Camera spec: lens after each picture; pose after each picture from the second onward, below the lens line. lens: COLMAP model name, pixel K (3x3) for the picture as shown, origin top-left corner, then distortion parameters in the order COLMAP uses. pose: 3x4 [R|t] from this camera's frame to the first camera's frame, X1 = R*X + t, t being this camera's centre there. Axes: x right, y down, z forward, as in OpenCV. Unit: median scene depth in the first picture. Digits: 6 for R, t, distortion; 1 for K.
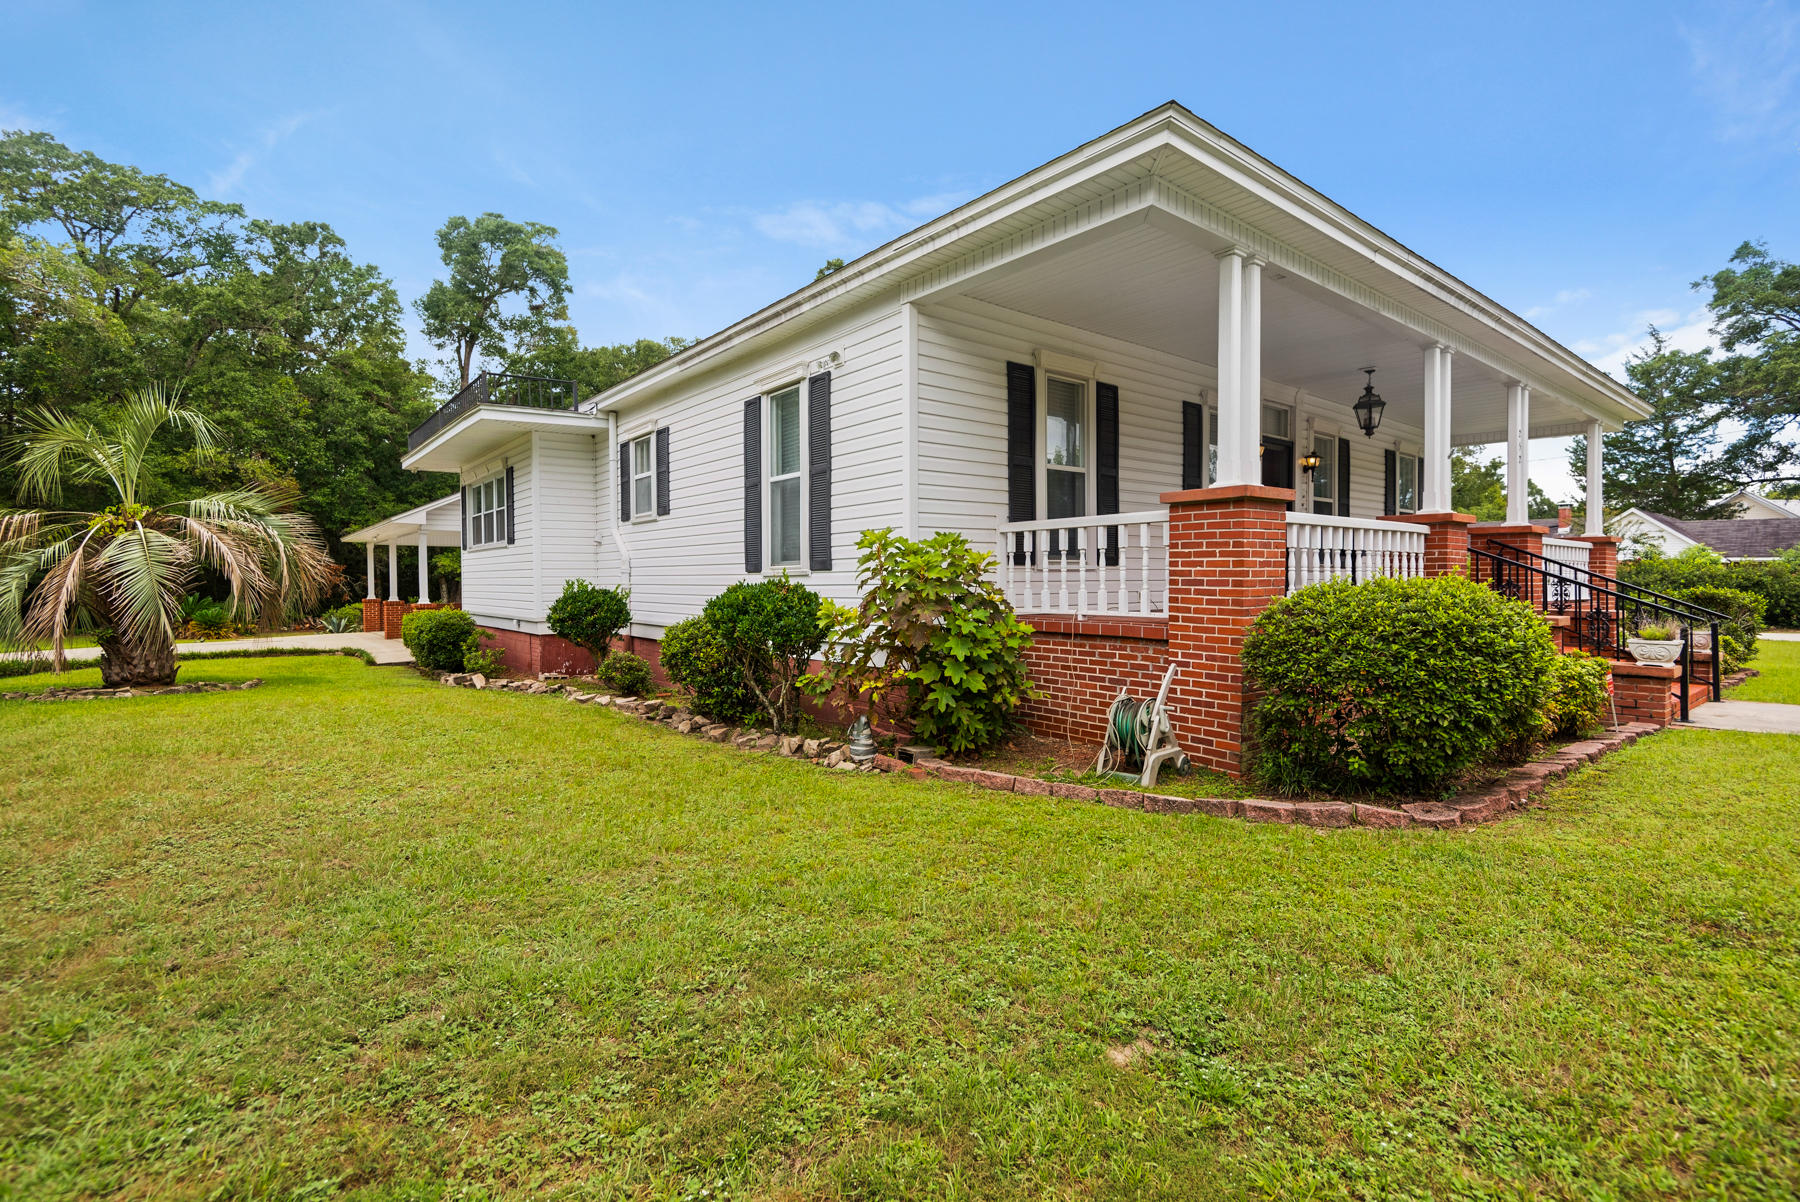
lens RADIAL K [[827.9, 0, 937.8], [0, 827.9, 601.3], [0, 0, 1]] dist [0.001848, 0.000101]
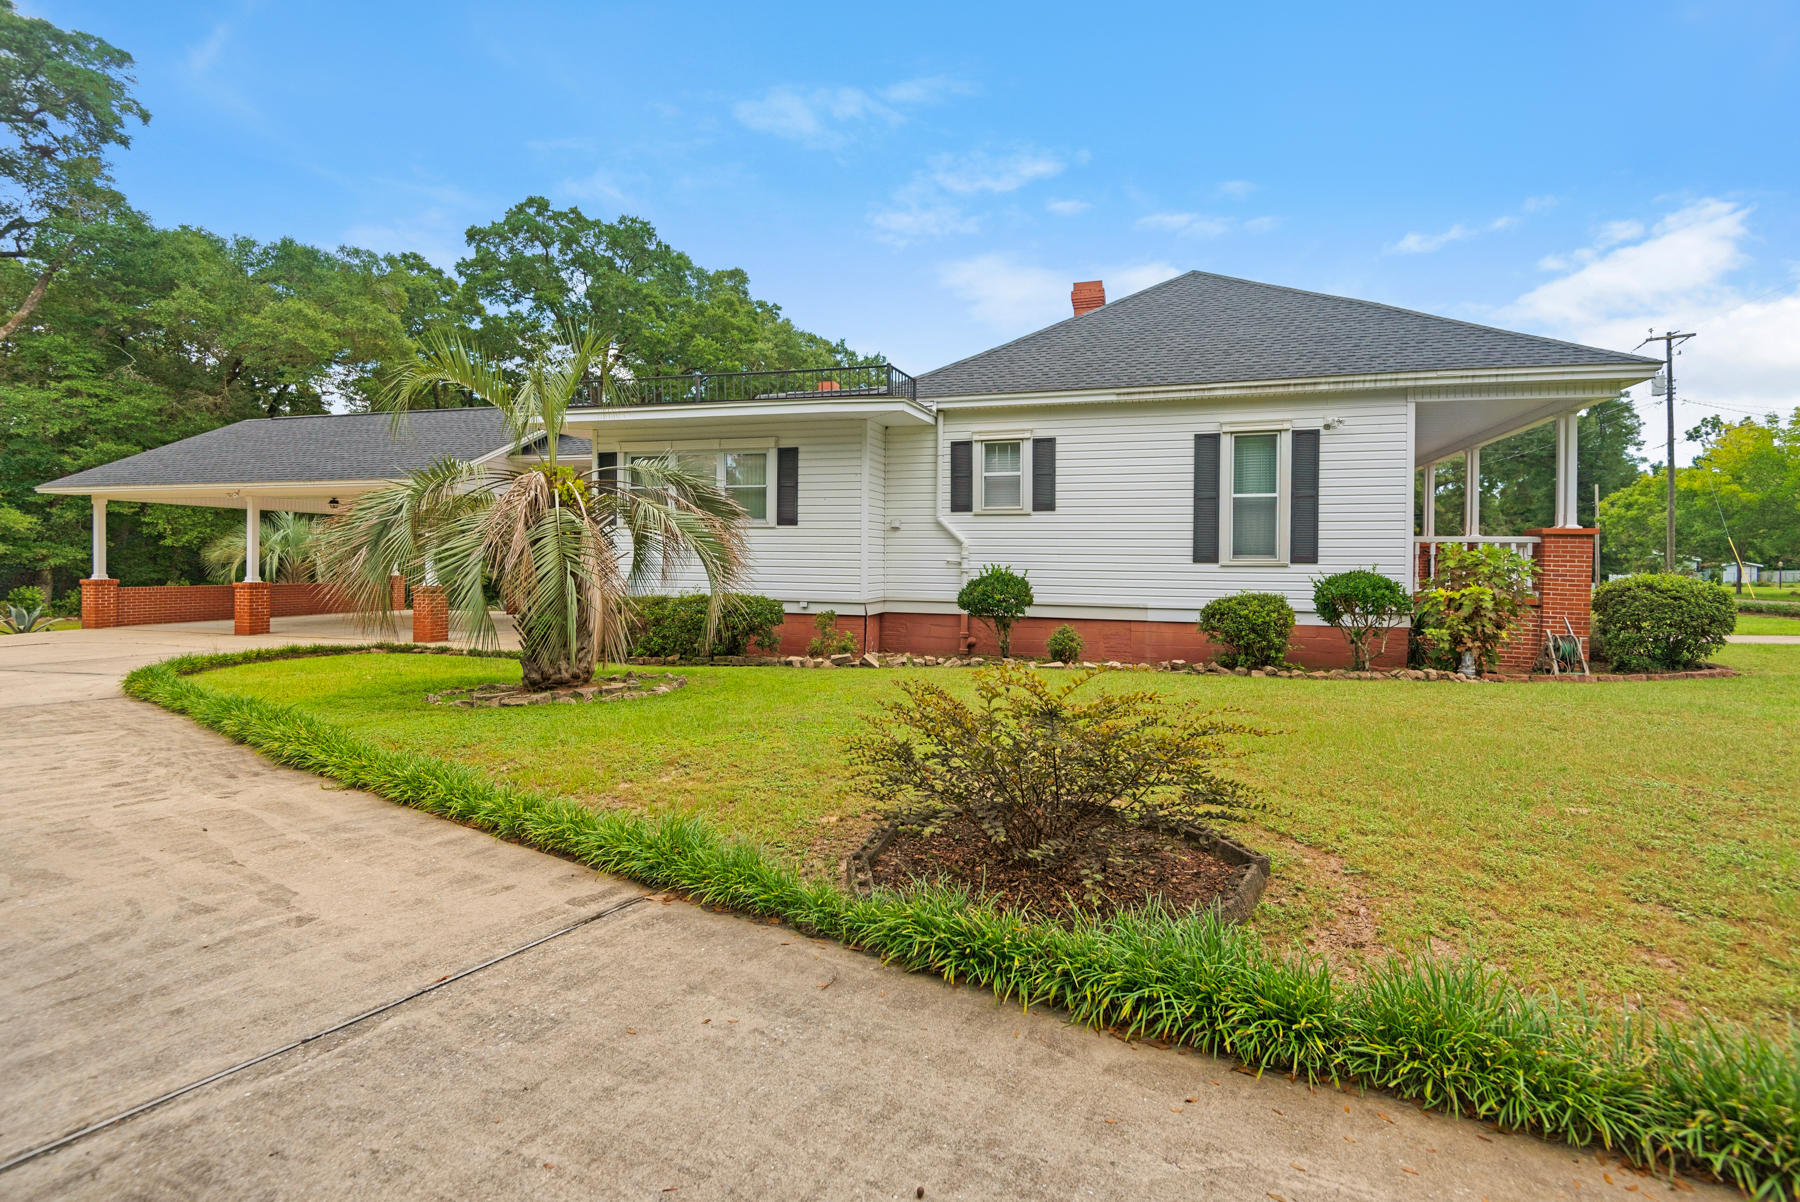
lens RADIAL K [[871.3, 0, 902.2], [0, 871.3, 569.8], [0, 0, 1]] dist [0.000468, 0.000087]
pose [[0.838499, 0.011272, 0.544787, -1.398897], [-0.003304, 0.999873, -0.015602, 0.002170], [-0.544894, 0.011282, 0.838429, 0.075753]]
